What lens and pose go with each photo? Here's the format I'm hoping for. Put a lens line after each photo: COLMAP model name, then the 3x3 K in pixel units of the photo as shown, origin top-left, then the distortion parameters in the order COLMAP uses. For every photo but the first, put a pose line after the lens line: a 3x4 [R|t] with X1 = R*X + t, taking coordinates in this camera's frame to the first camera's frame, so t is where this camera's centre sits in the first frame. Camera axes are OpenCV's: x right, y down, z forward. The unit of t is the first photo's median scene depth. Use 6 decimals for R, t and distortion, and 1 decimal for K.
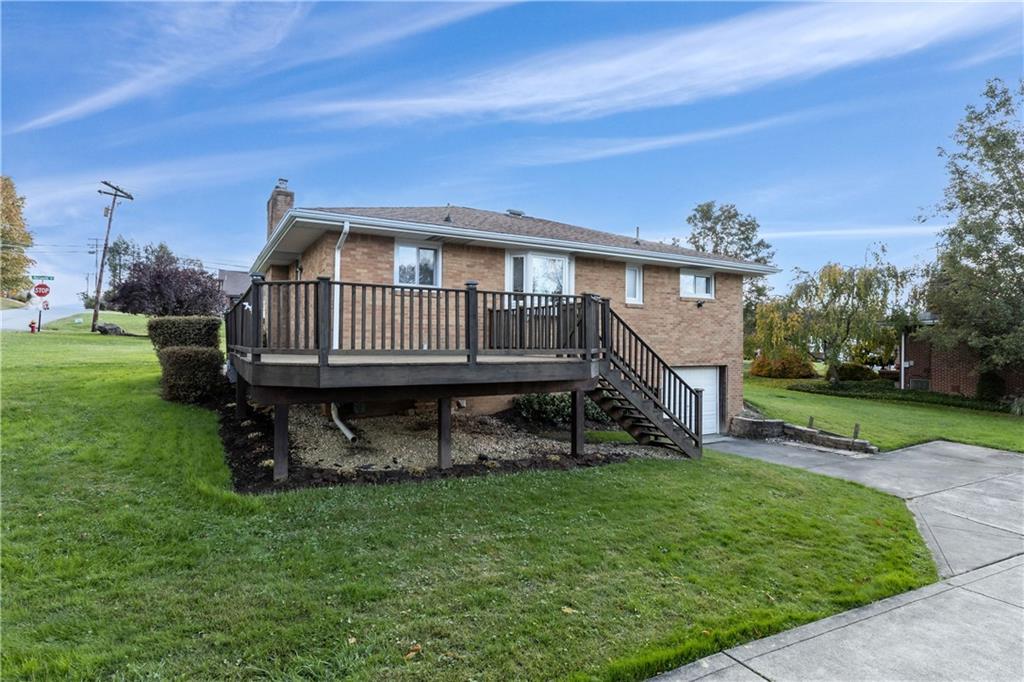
lens RADIAL K [[568.3, 0, 512.5], [0, 568.3, 342.7], [0, 0, 1]] dist [-0.003319, -0.000047]
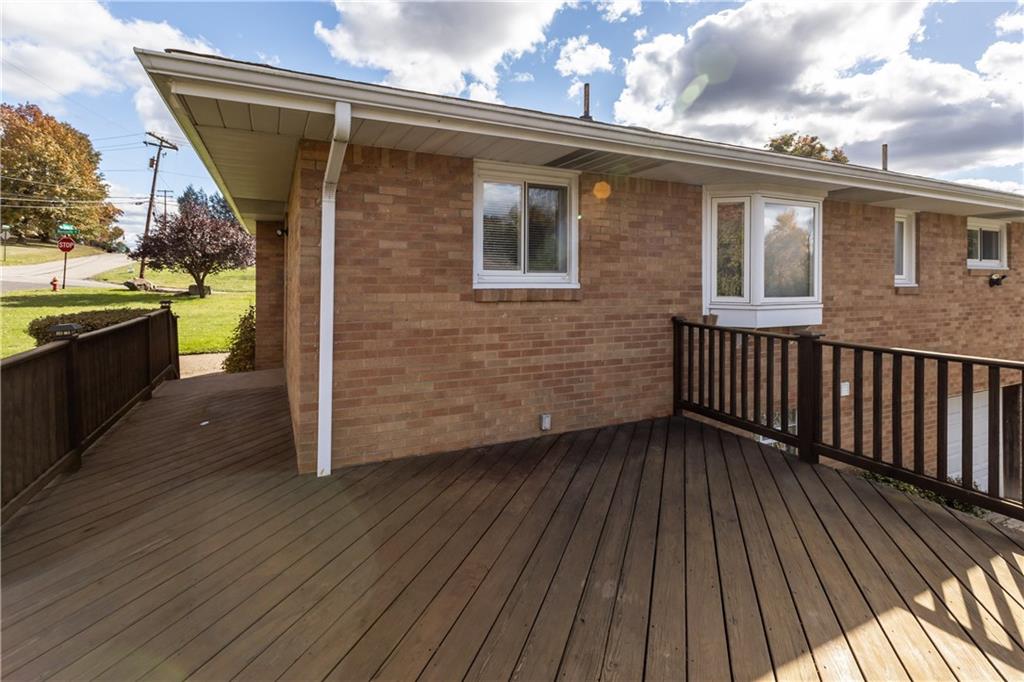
lens RADIAL K [[493.9, 0, 508.3], [0, 493.9, 276.9], [0, 0, 1]] dist [-0.000719, 0.000023]
pose [[0.998560, -0.008314, -0.052995, -0.132783], [0.008444, 0.999962, 0.002247, -0.082146], [0.052974, -0.002691, 0.998592, 0.523455]]
